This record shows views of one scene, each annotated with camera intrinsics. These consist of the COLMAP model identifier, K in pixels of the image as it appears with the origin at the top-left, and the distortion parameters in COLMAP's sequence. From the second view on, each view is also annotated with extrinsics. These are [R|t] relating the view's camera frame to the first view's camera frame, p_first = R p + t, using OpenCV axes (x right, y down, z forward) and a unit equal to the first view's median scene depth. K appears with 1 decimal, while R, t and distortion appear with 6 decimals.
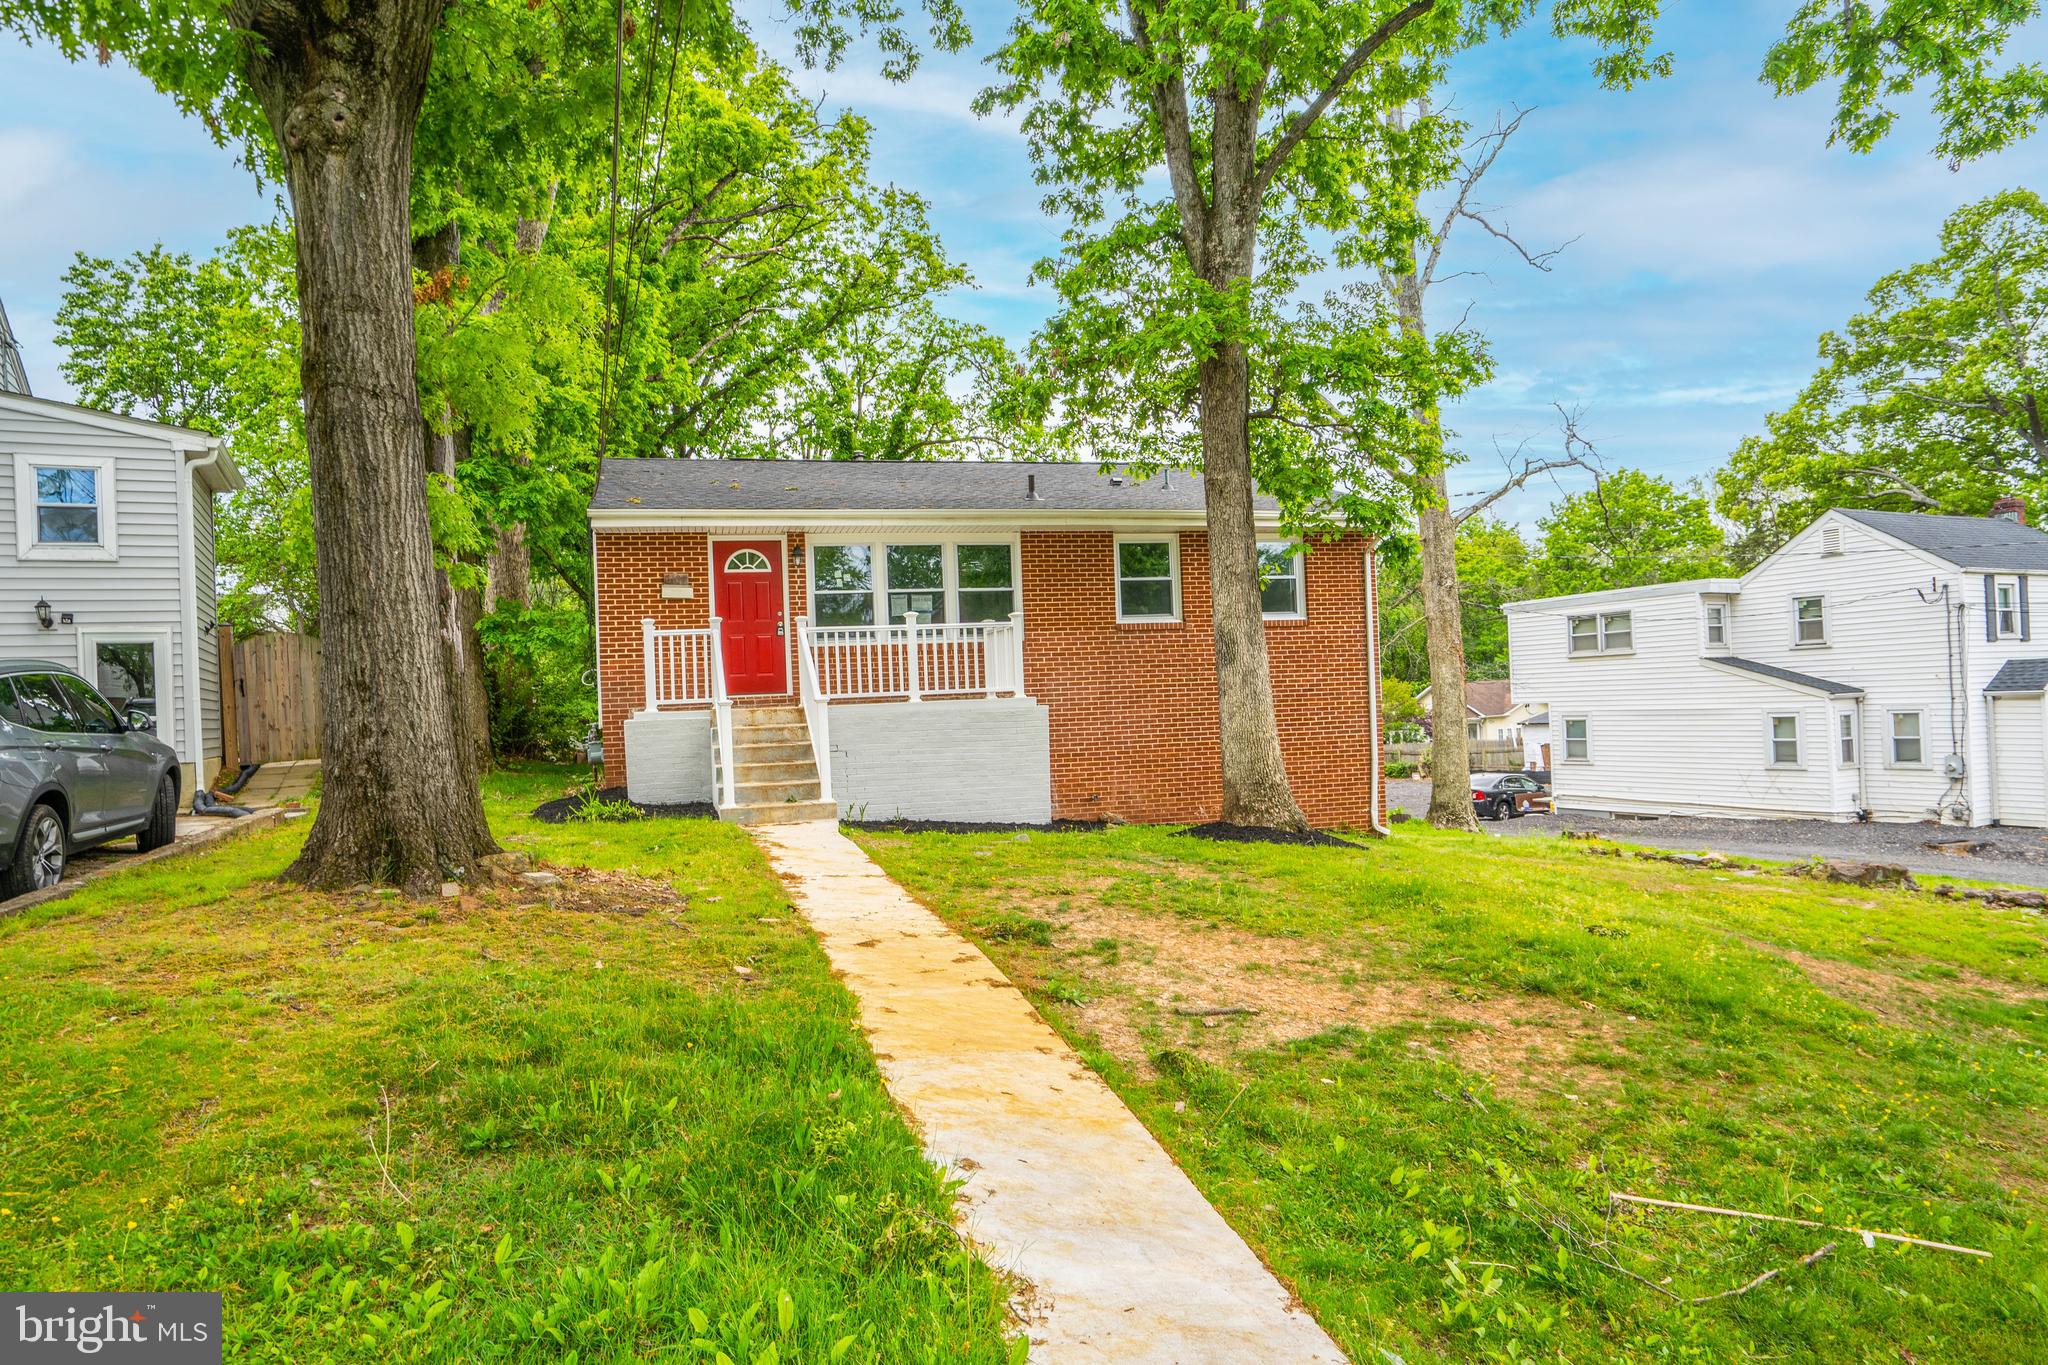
lens RADIAL K [[1341.1, 0, 1025.4], [0, 1341.1, 696.1], [0, 0, 1]] dist [-0.041475, -0.000150]
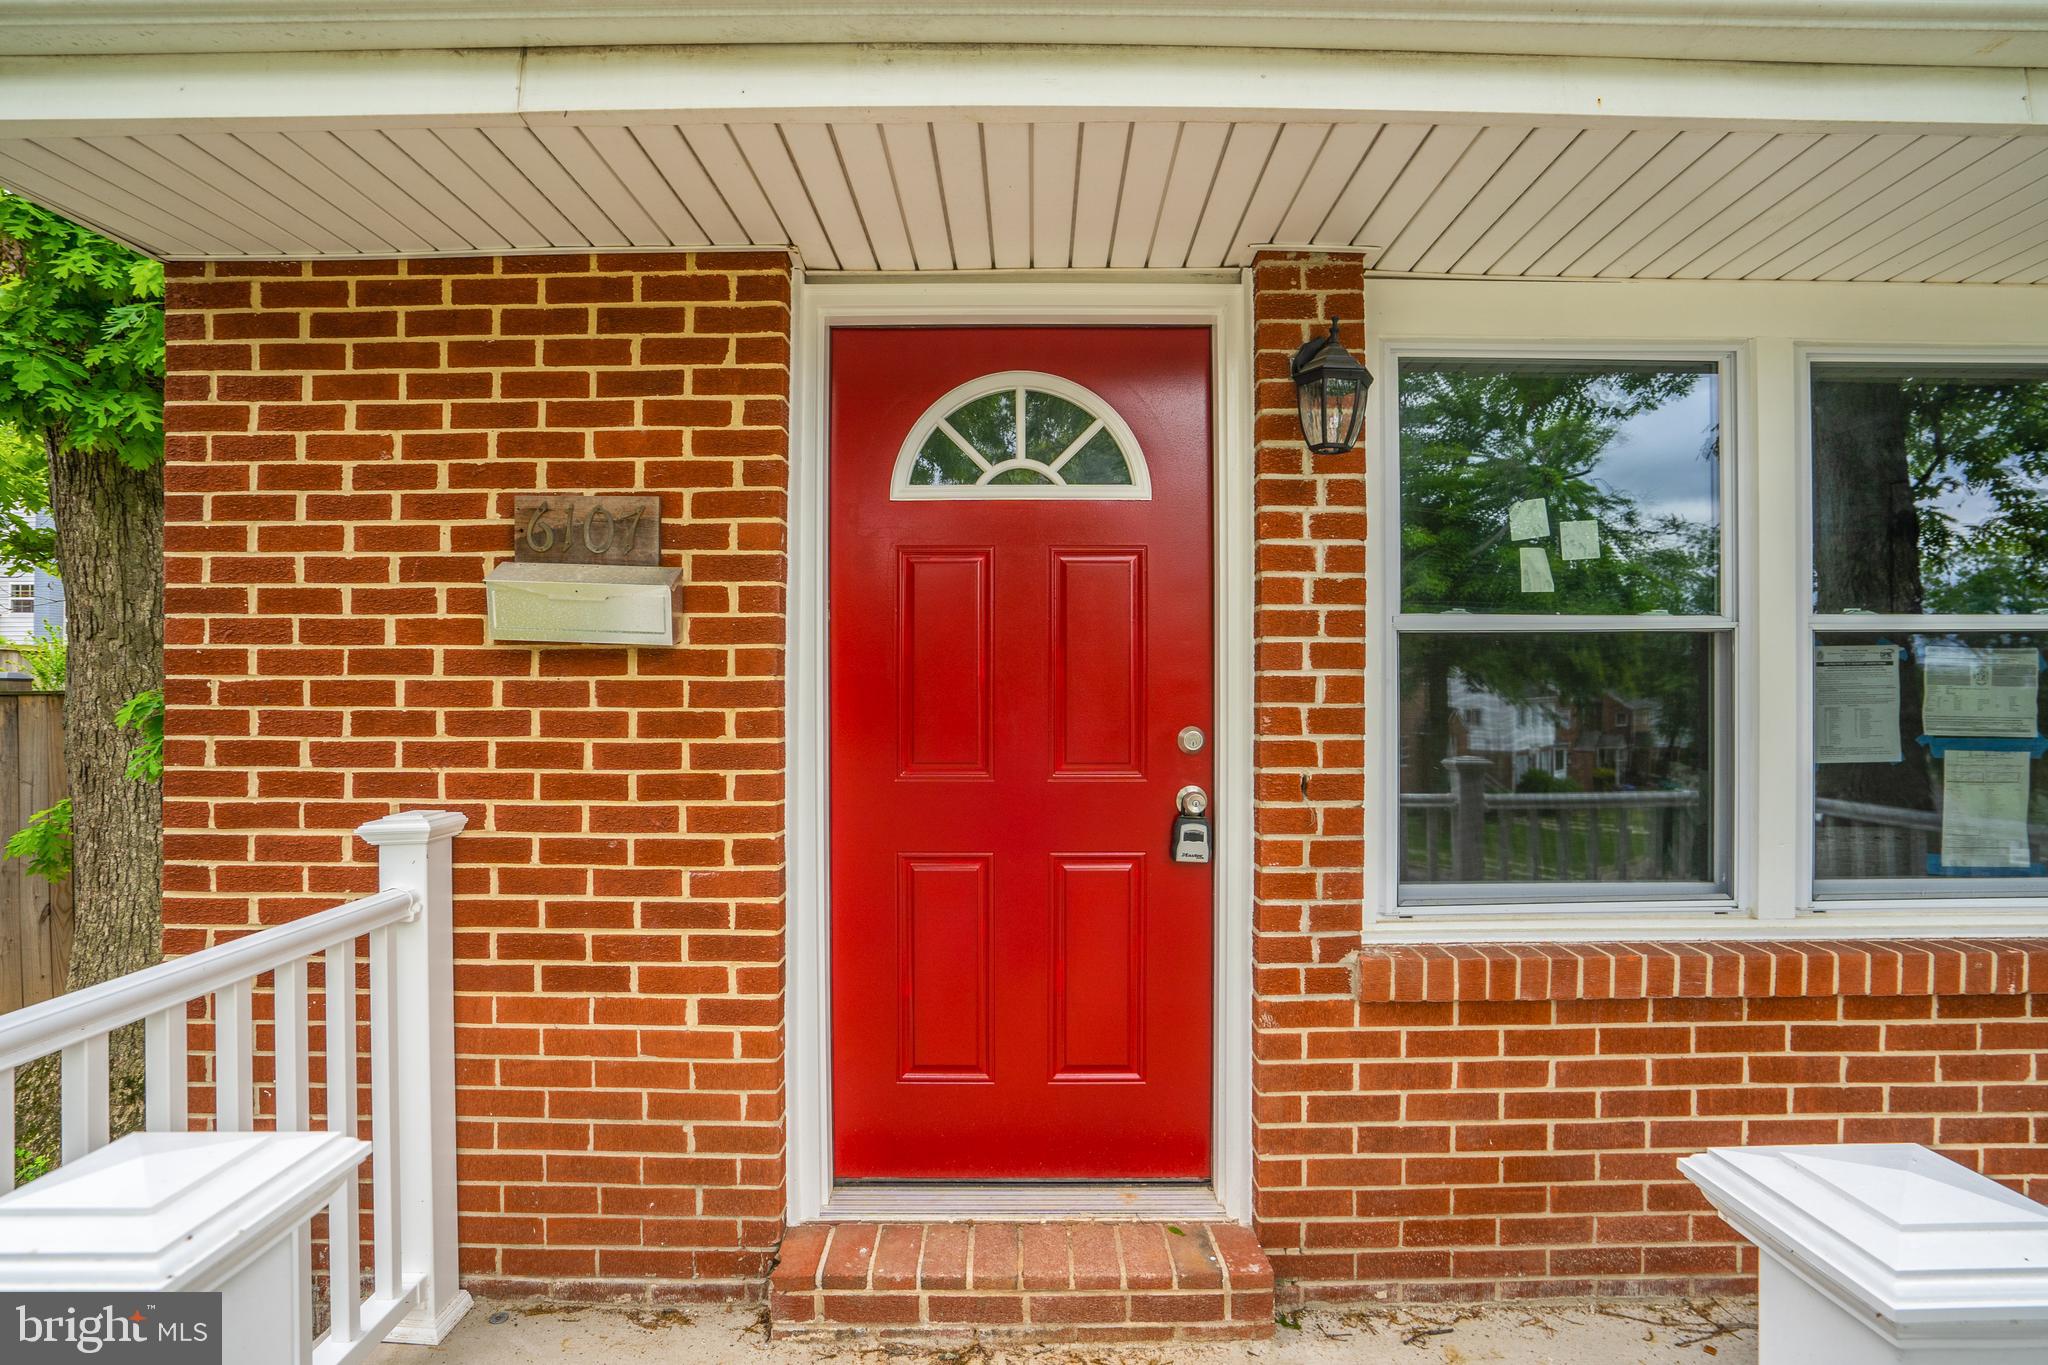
lens RADIAL K [[969.6, 0, 1004.5], [0, 969.6, 683.3], [0, 0, 1]] dist [-0.051180, 0.015063]
pose [[0.958468, 0.038028, -0.282655, -0.177393], [-0.036506, 0.999277, 0.010651, -0.071778], [0.282855, 0.000110, 0.959163, 0.902161]]
